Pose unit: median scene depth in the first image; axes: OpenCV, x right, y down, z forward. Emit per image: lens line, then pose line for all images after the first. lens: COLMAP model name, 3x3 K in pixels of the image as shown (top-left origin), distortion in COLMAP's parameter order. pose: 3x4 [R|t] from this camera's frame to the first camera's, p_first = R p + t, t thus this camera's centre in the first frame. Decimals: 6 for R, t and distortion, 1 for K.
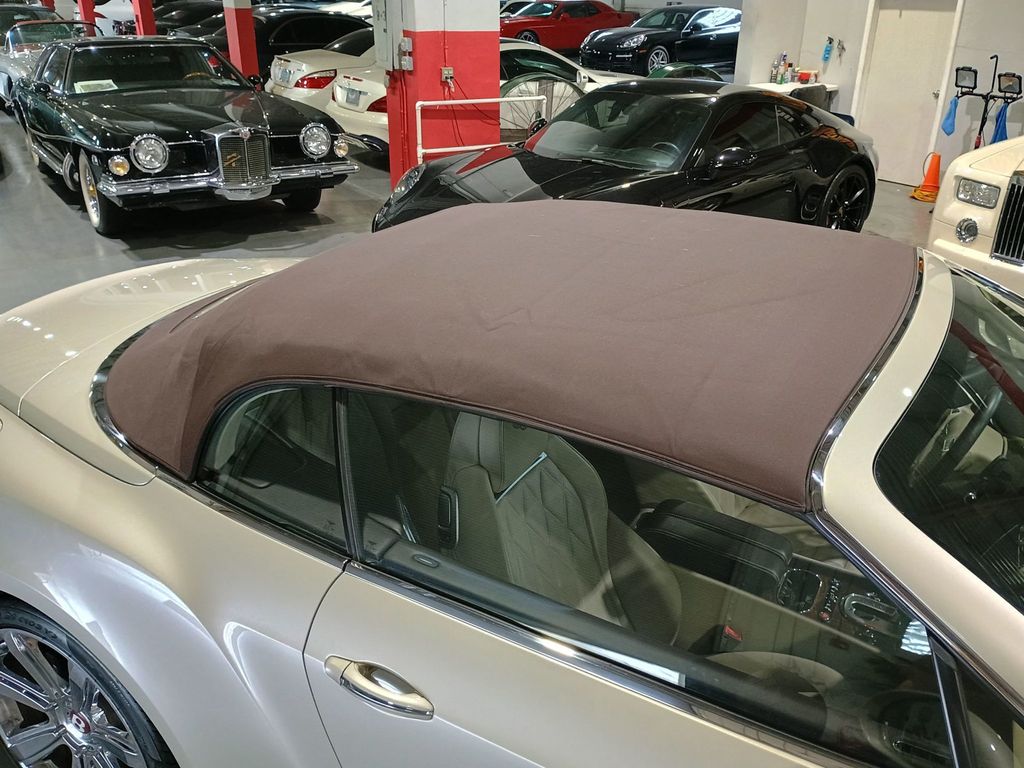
lens RADIAL K [[908.8, 0, 512.0], [0, 908.8, 384.0], [0, 0, 1]] dist [0.071694, -0.092871]
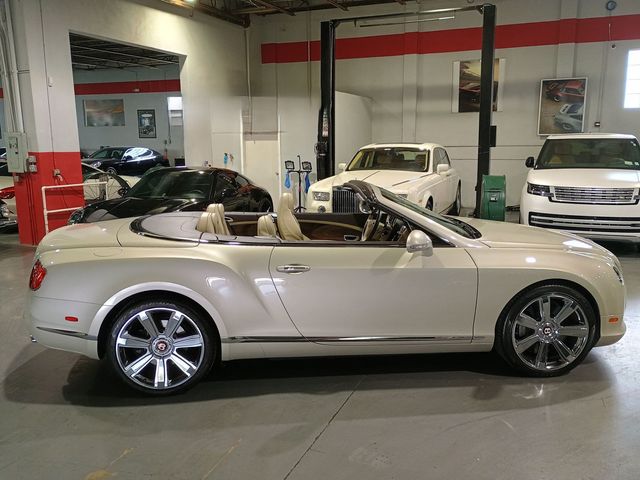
lens RADIAL K [[563.4, 0, 315.4], [0, 563.4, 240.3], [0, 0, 1]] dist [0.082351, -0.124242]
pose [[0.841962, -0.112625, 0.527650, -0.260267], [0.232847, 0.958058, -0.167057, 0.123569], [-0.486704, 0.263517, 0.832873, -0.222794]]
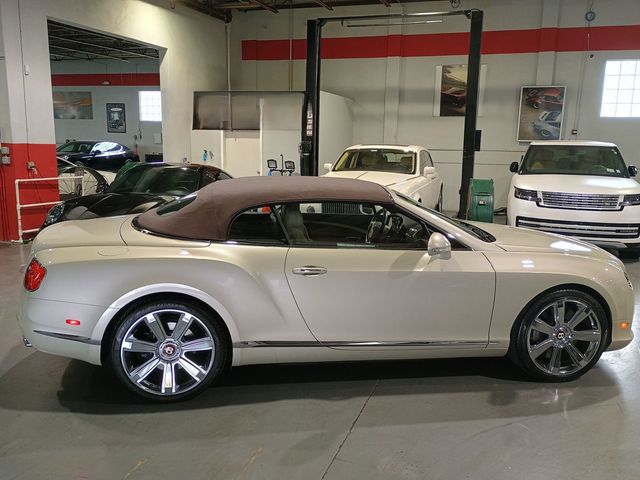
lens RADIAL K [[563.6, 0, 320.0], [0, 563.6, 240.0], [0, 0, 1]] dist [0.079256, -0.113235]
pose [[0.804573, -0.098422, 0.585642, -0.288653], [0.228424, 0.961589, -0.152212, 0.110551], [-0.548166, 0.256240, 0.796150, -0.187397]]
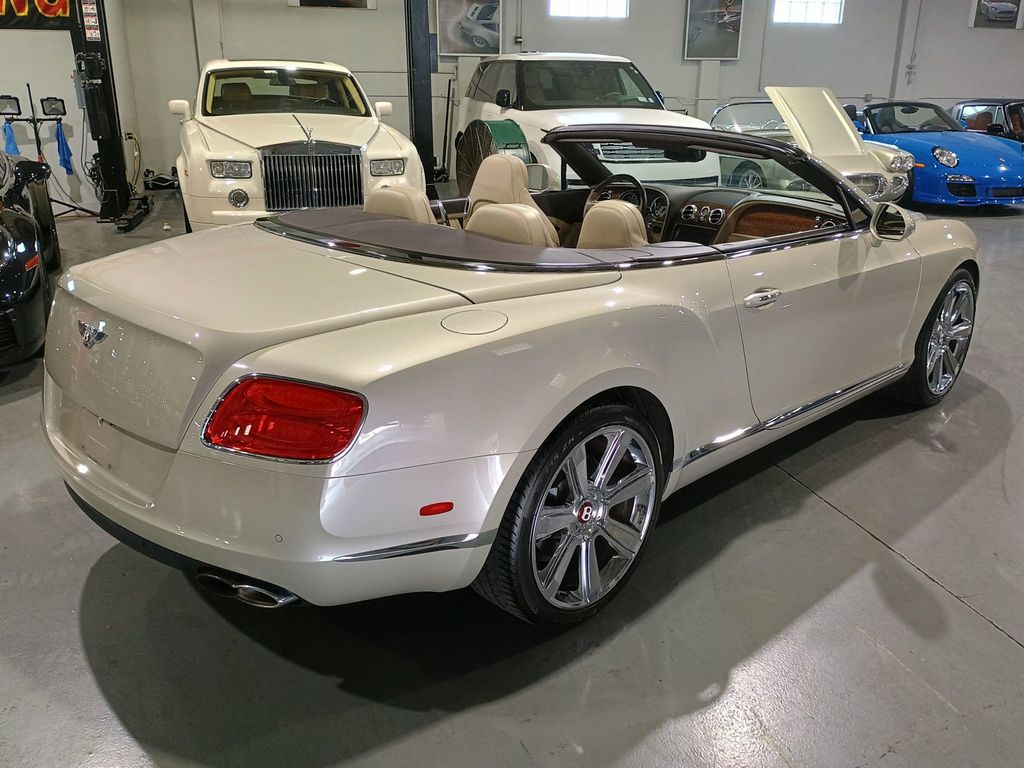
lens RADIAL K [[911.0, 0, 518.6], [0, 911.0, 387.9], [0, 0, 1]] dist [0.064058, -0.085350]
pose [[0.282712, -0.323443, 0.903027, -0.432472], [0.376830, 0.903193, 0.205528, -0.027000], [-0.882085, 0.282182, 0.377226, 0.151311]]
